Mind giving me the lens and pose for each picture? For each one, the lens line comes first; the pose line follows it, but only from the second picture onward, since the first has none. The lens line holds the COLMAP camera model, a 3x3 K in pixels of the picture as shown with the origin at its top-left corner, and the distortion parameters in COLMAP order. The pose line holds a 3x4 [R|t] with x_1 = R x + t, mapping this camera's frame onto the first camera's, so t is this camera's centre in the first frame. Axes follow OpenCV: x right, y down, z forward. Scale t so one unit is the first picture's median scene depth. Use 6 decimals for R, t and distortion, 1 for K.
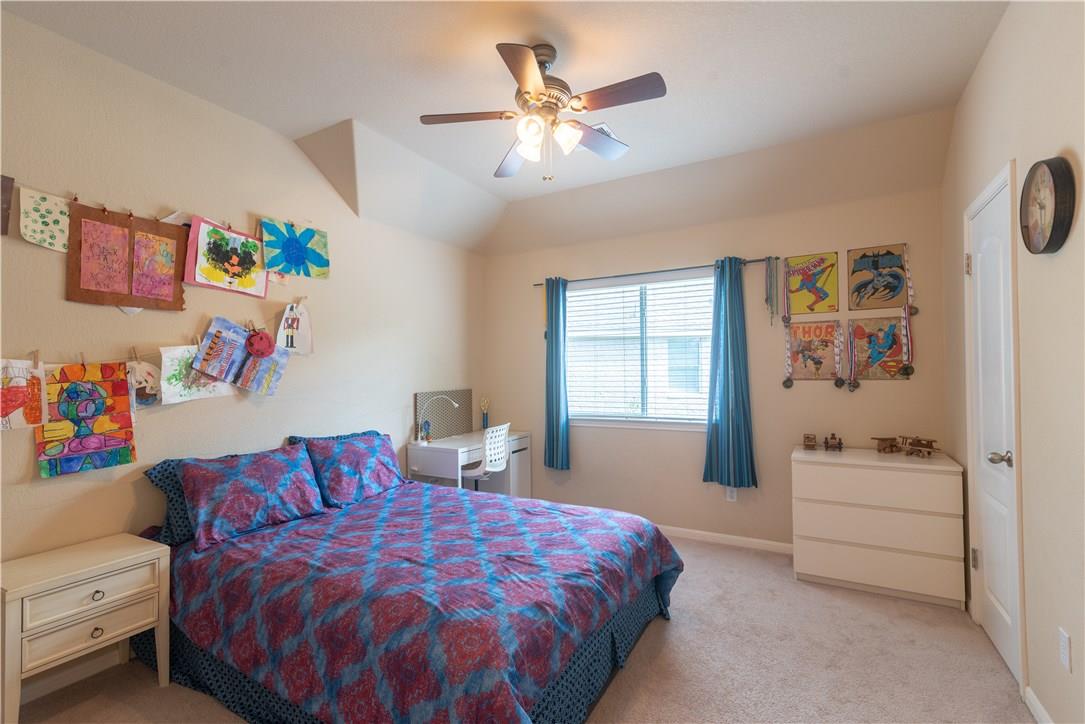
lens RADIAL K [[499.6, 0, 537.4], [0, 499.6, 366.2], [0, 0, 1]] dist [0.014423, 0.000006]
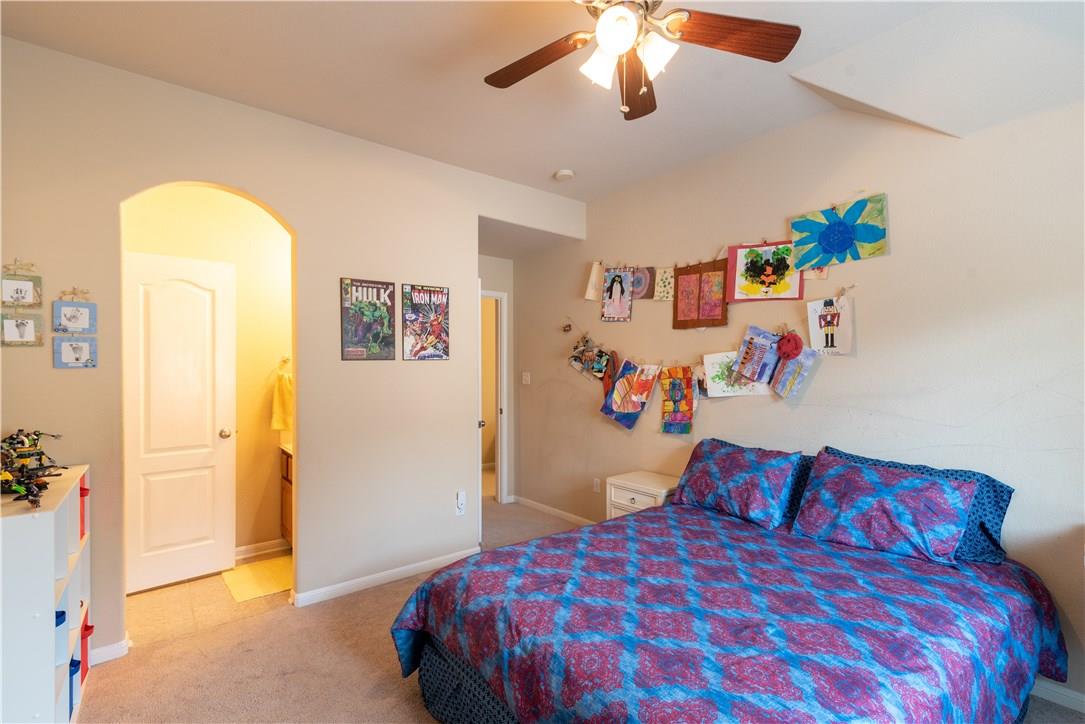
lens RADIAL K [[499.6, 0, 537.4], [0, 499.6, 366.2], [0, 0, 1]] dist [0.014423, 0.000006]
pose [[-0.389198, 0.010032, -0.921099, 0.609325], [0.014473, 0.999884, 0.004775, -0.017719], [0.921040, -0.011472, -0.389298, 0.990259]]
